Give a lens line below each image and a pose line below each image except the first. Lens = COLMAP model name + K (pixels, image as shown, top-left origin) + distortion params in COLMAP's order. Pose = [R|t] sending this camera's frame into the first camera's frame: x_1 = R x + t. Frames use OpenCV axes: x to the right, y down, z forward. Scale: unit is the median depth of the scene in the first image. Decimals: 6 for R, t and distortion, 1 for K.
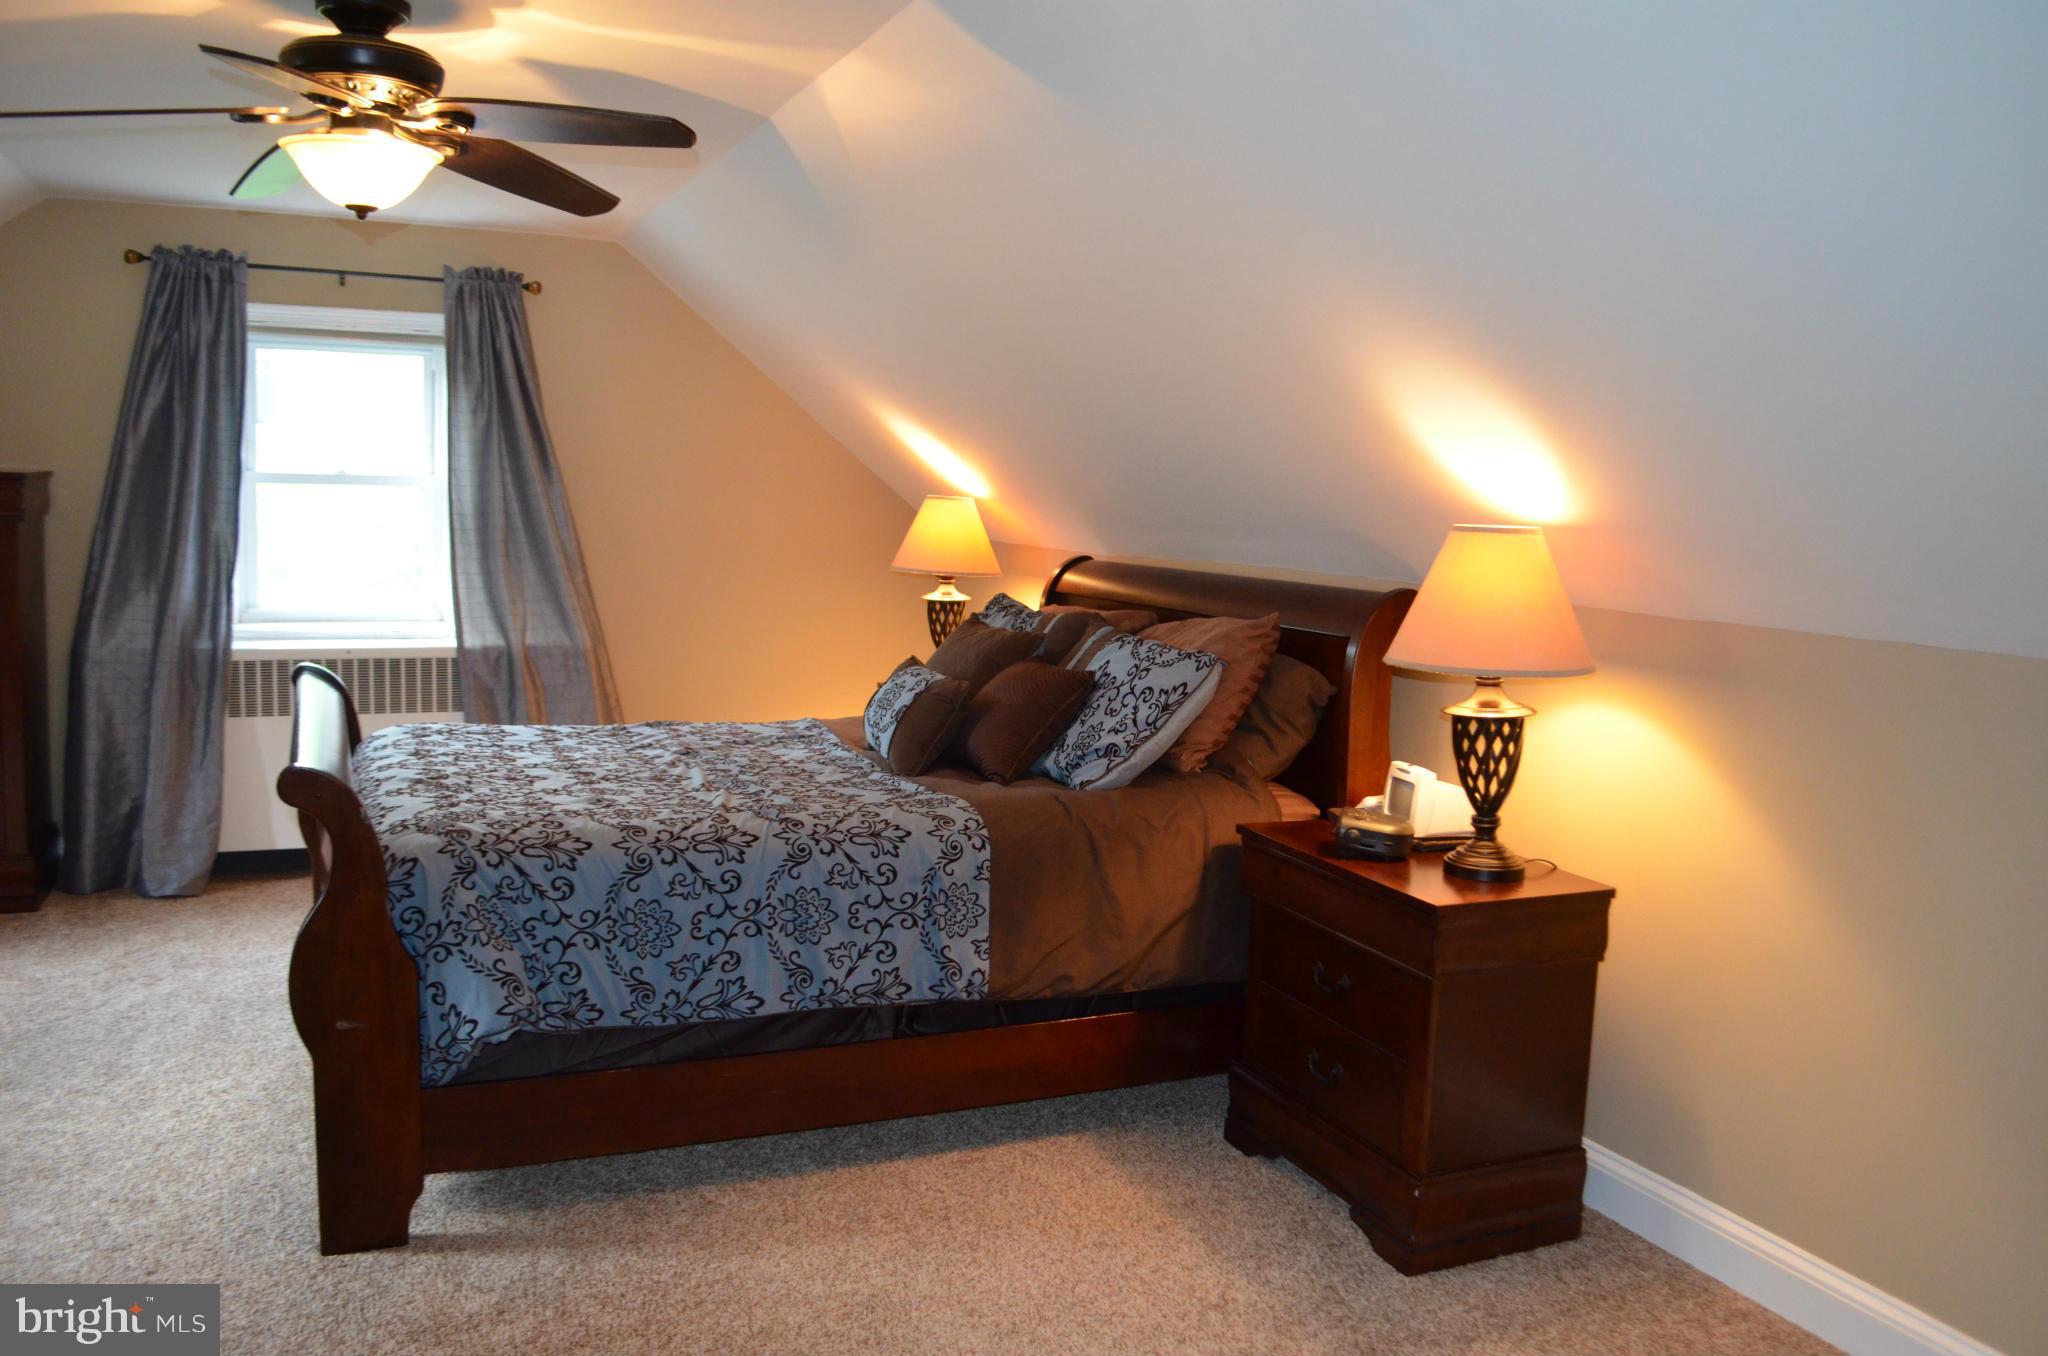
lens RADIAL K [[1603.3, 0, 1051.9], [0, 1603.3, 682.7], [0, 0, 1]] dist [-0.083329, 0.007898]
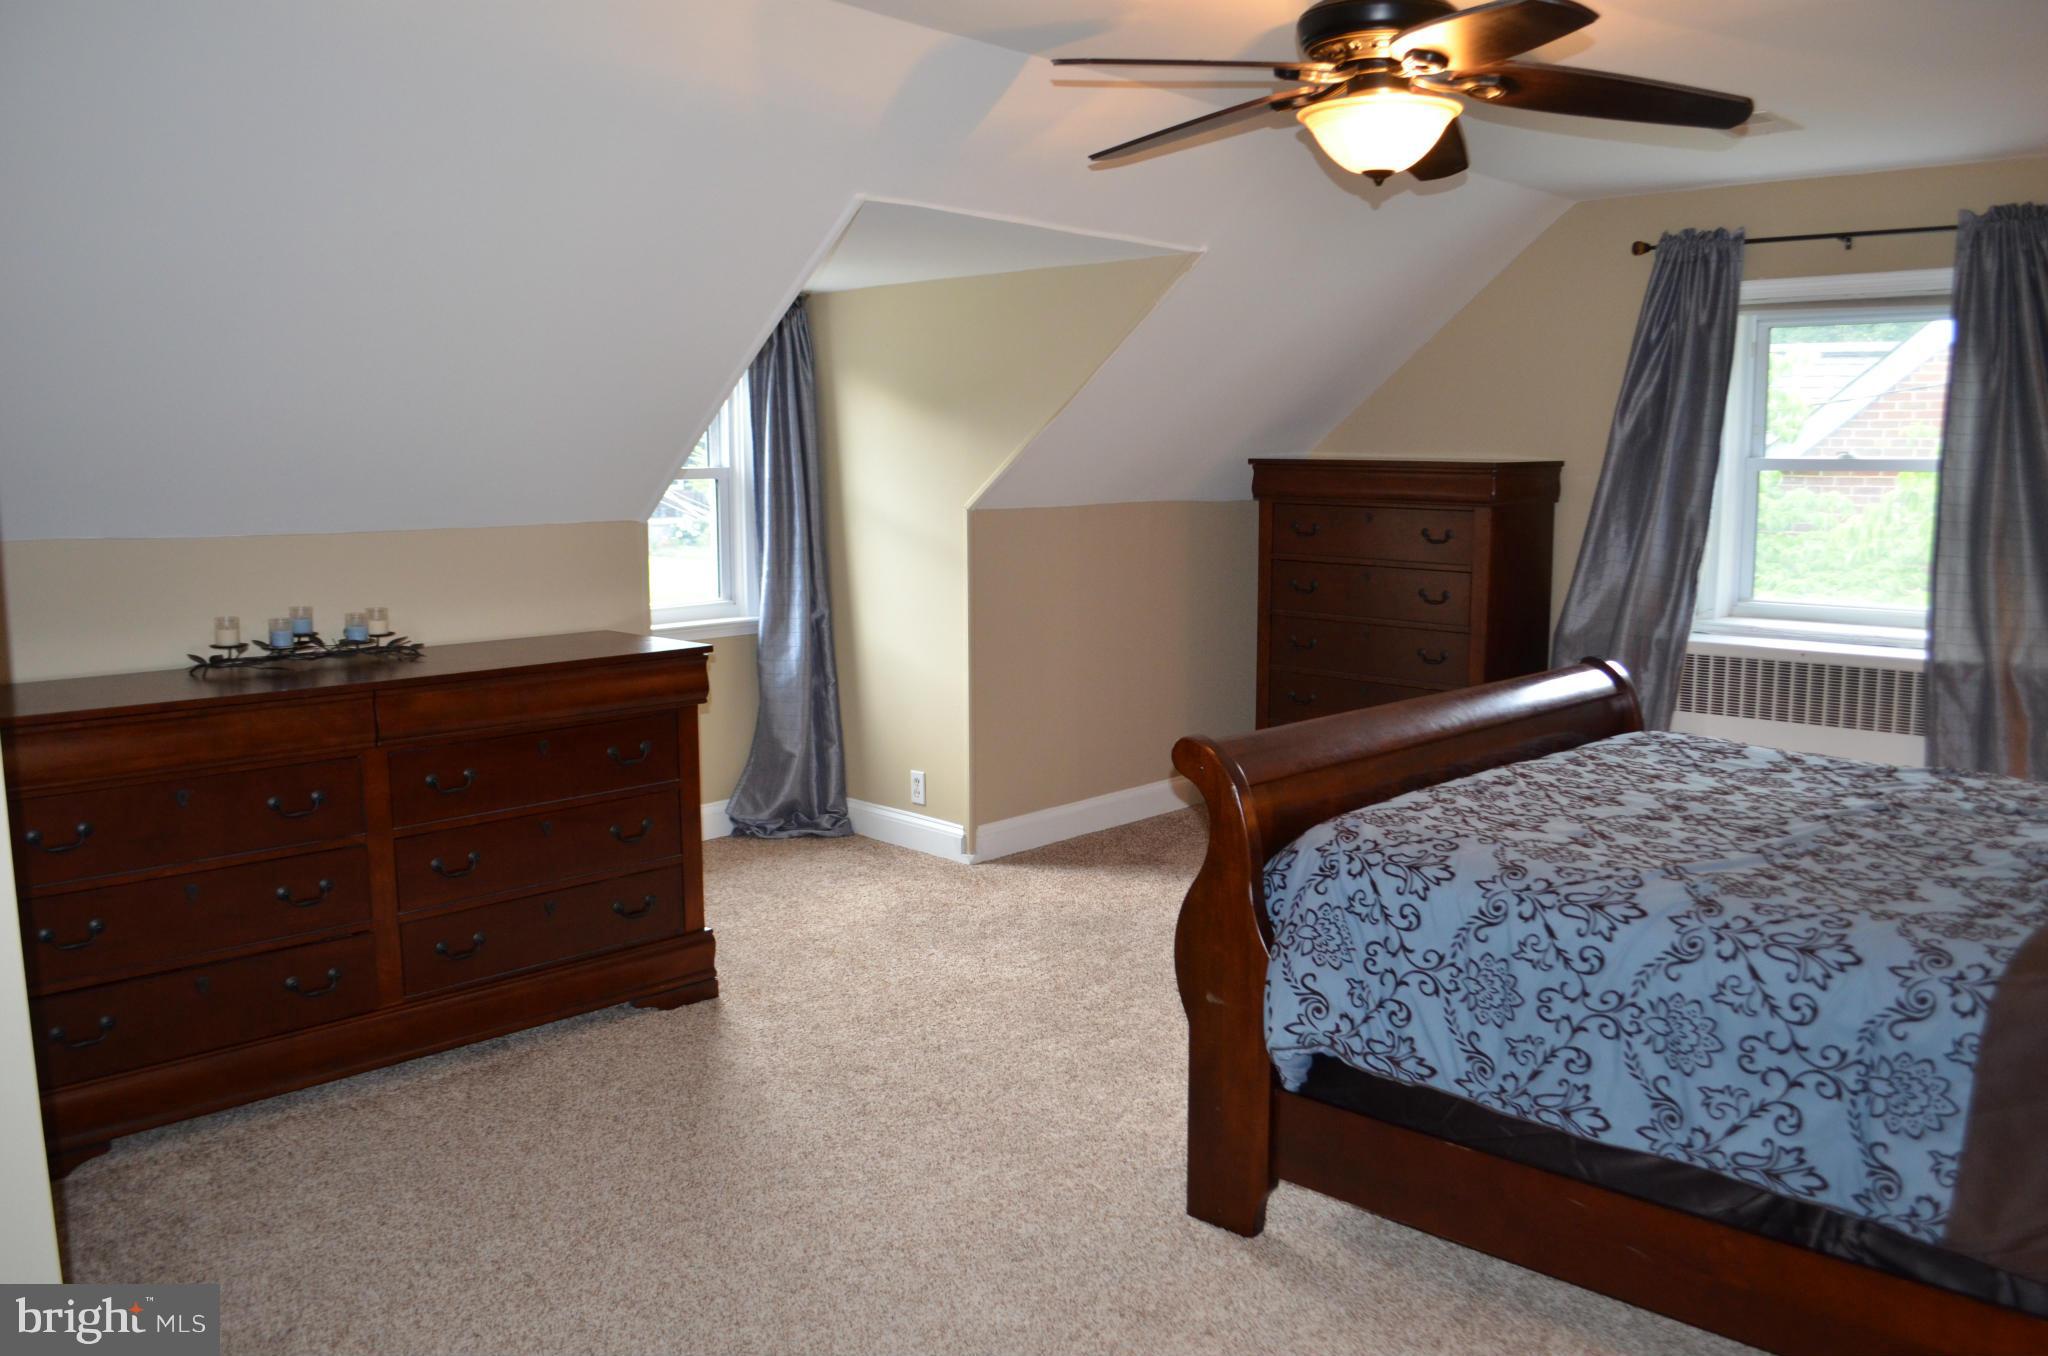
lens RADIAL K [[1603.3, 0, 1051.9], [0, 1603.3, 682.7], [0, 0, 1]] dist [-0.083329, 0.007898]
pose [[0.383363, 0.090853, -0.919119, 0.382238], [-0.091911, 0.993963, 0.059915, -0.031235], [0.919013, 0.061507, 0.389399, 0.436016]]
